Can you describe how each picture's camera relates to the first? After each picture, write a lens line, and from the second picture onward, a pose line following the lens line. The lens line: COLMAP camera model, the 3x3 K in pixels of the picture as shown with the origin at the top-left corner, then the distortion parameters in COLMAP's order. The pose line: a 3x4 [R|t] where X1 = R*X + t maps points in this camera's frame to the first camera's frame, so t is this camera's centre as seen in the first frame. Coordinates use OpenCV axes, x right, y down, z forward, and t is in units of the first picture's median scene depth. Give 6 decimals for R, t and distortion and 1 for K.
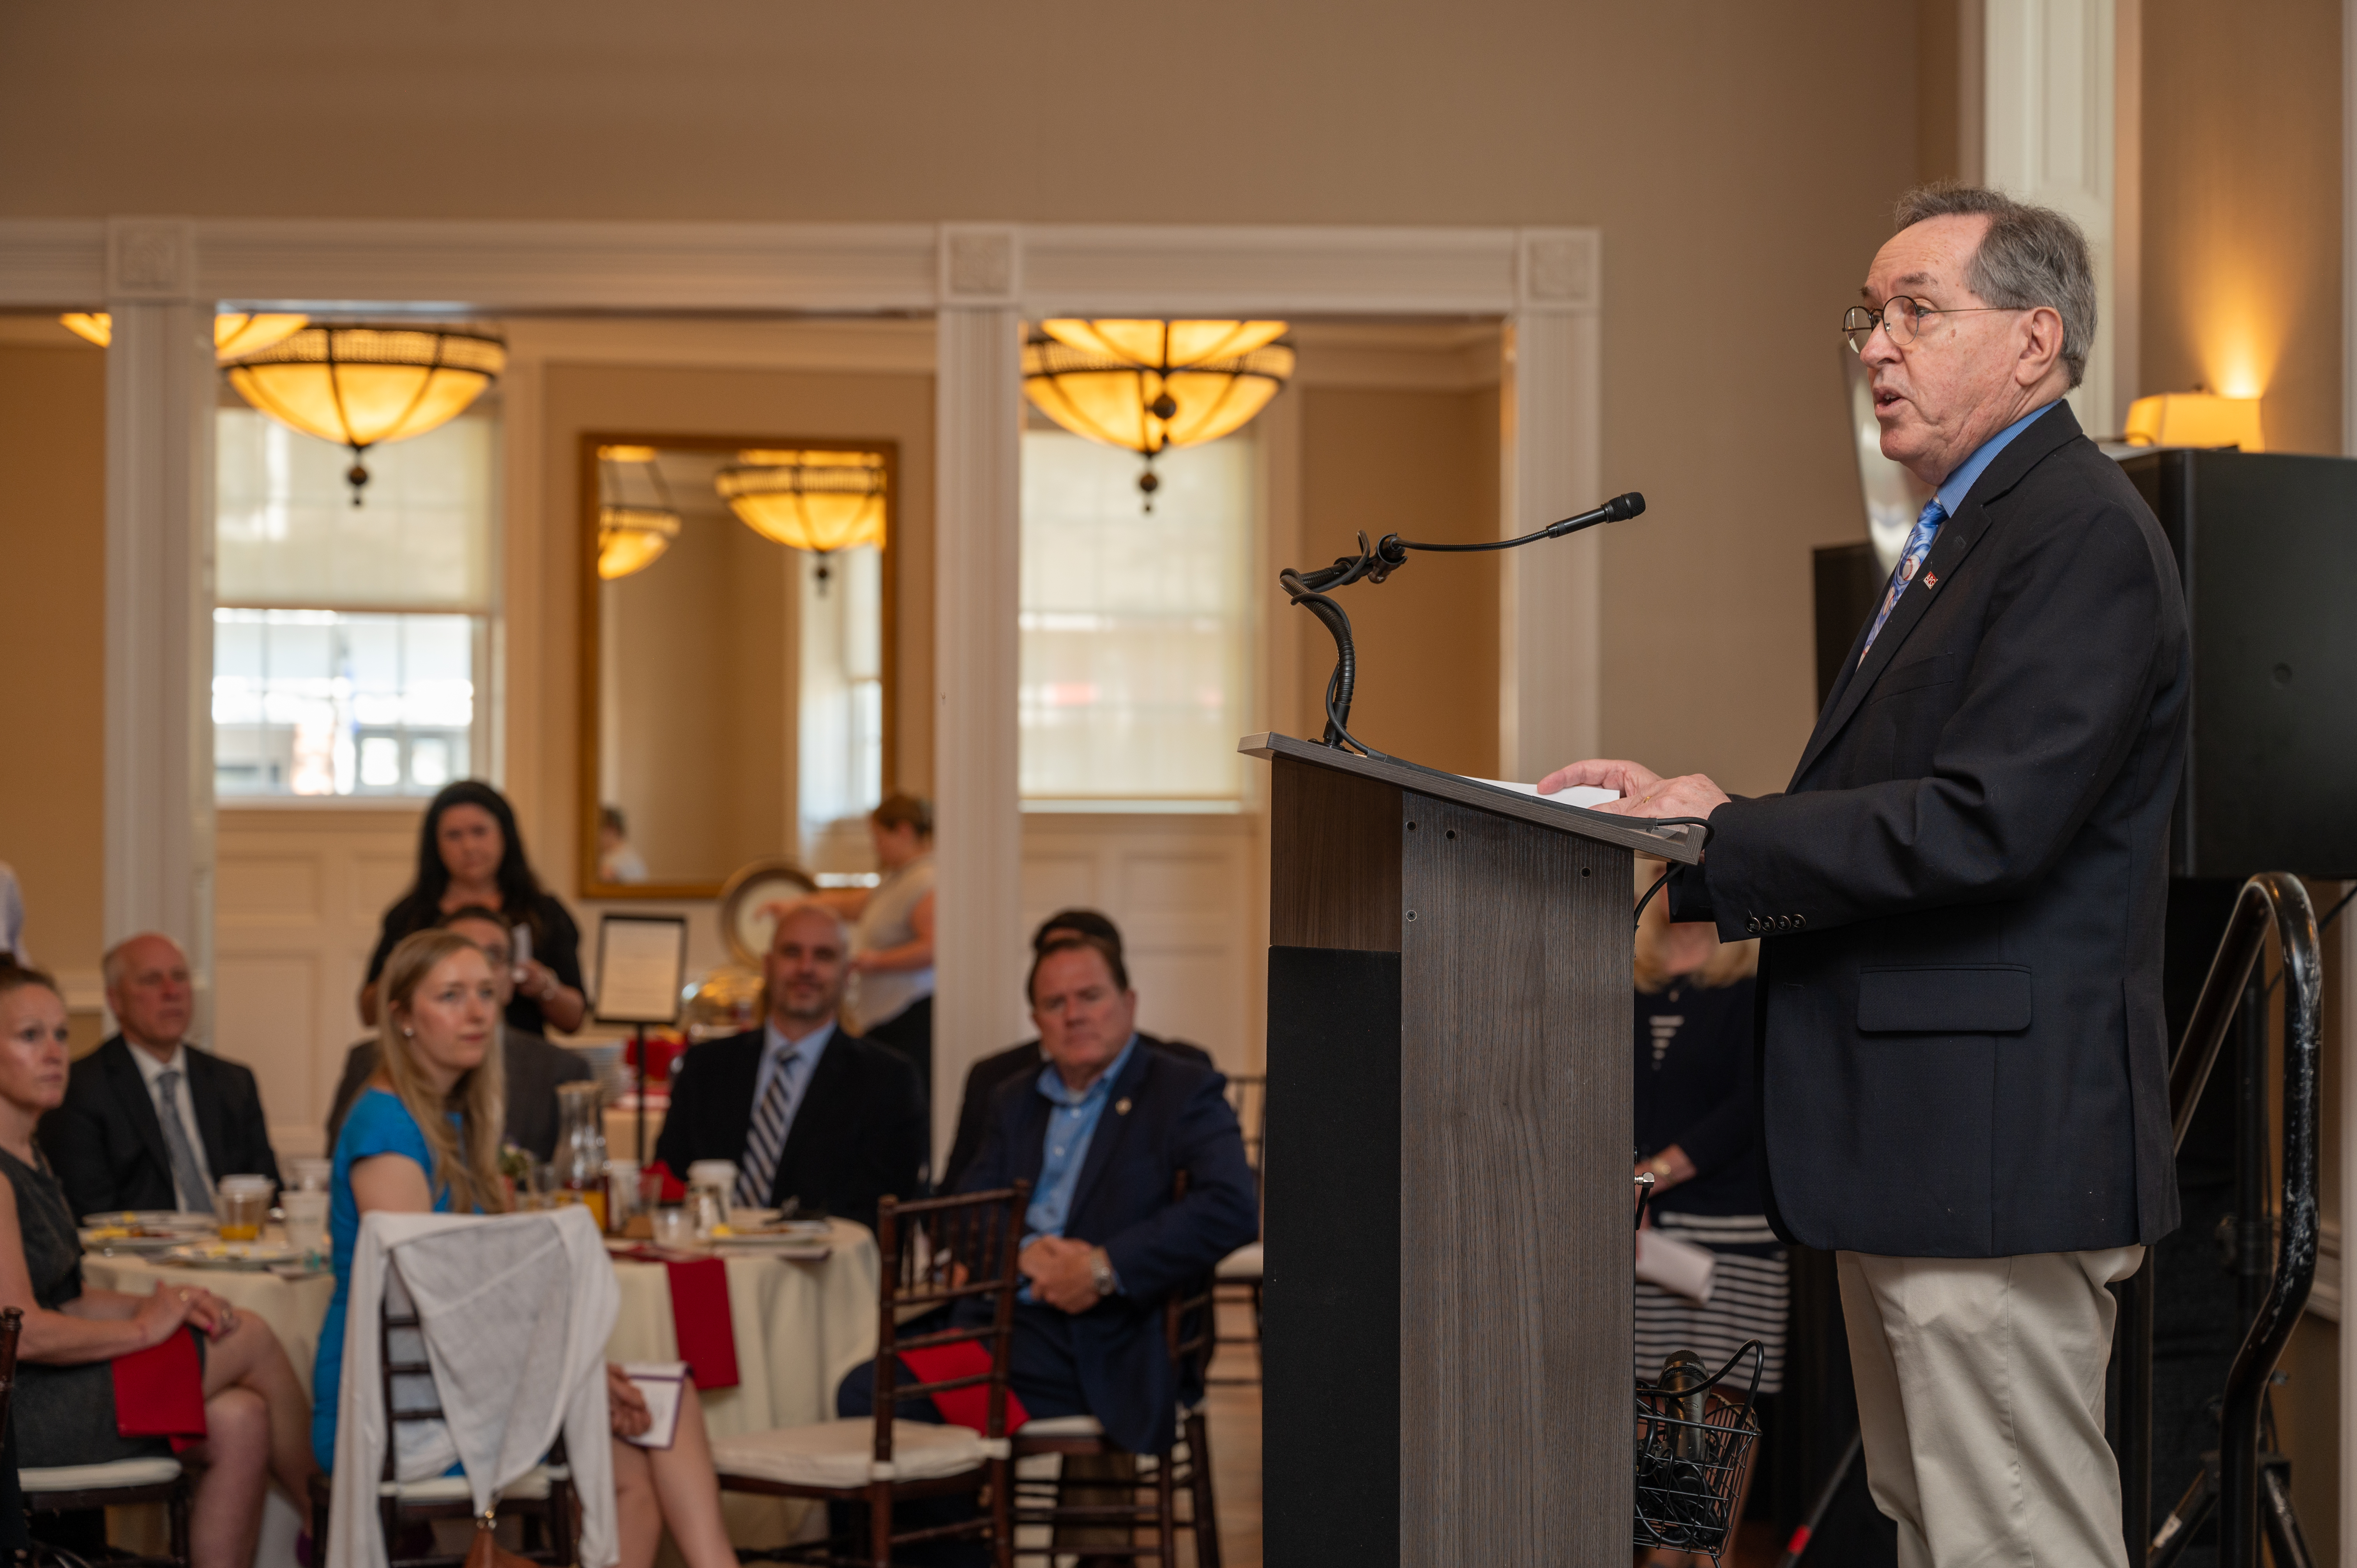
lens RADIAL K [[4635.7, 0, 1178.5], [0, 4635.7, 784.0], [0, 0, 1]] dist [-0.010059, -0.075956]
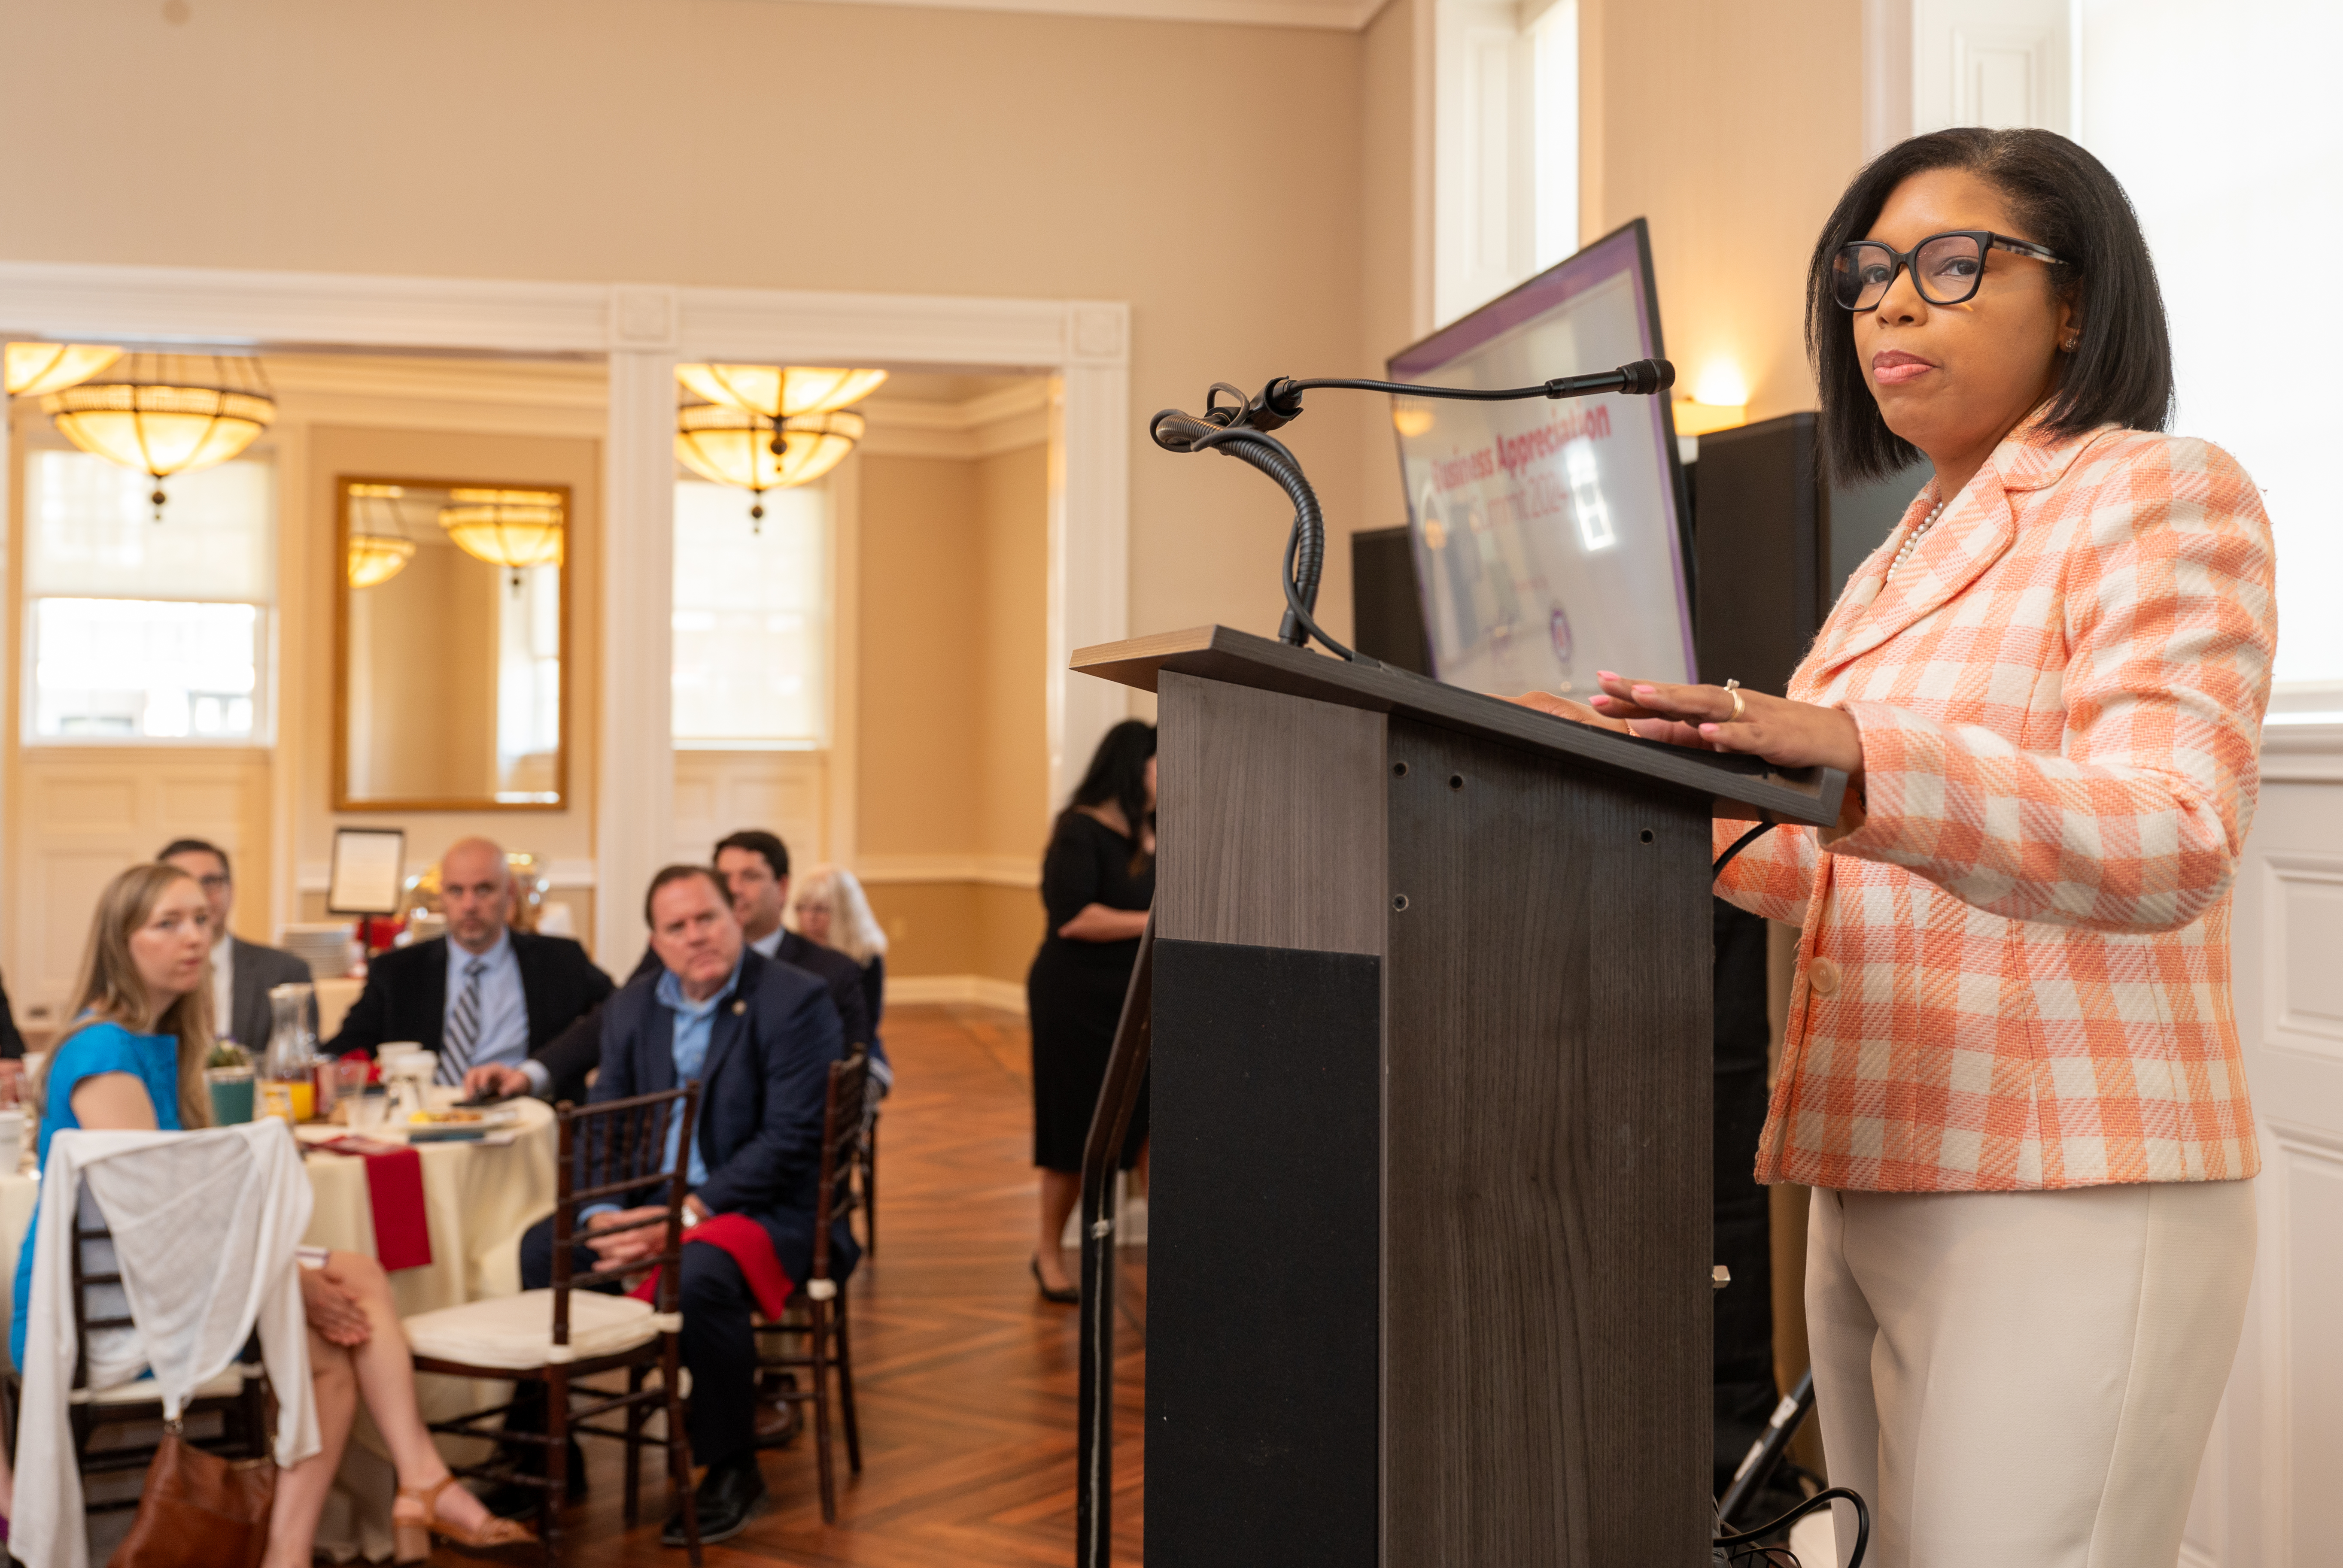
lens RADIAL K [[2492.0, 0, 1172.5], [0, 2492.0, 706.8], [0, 0, 1]] dist [-0.010836, 0.001739]
pose [[0.983786, 0.003922, 0.179304, -0.026669], [-0.001921, 0.999934, -0.011328, 0.002421], [-0.179337, 0.010800, 0.983728, 0.367901]]
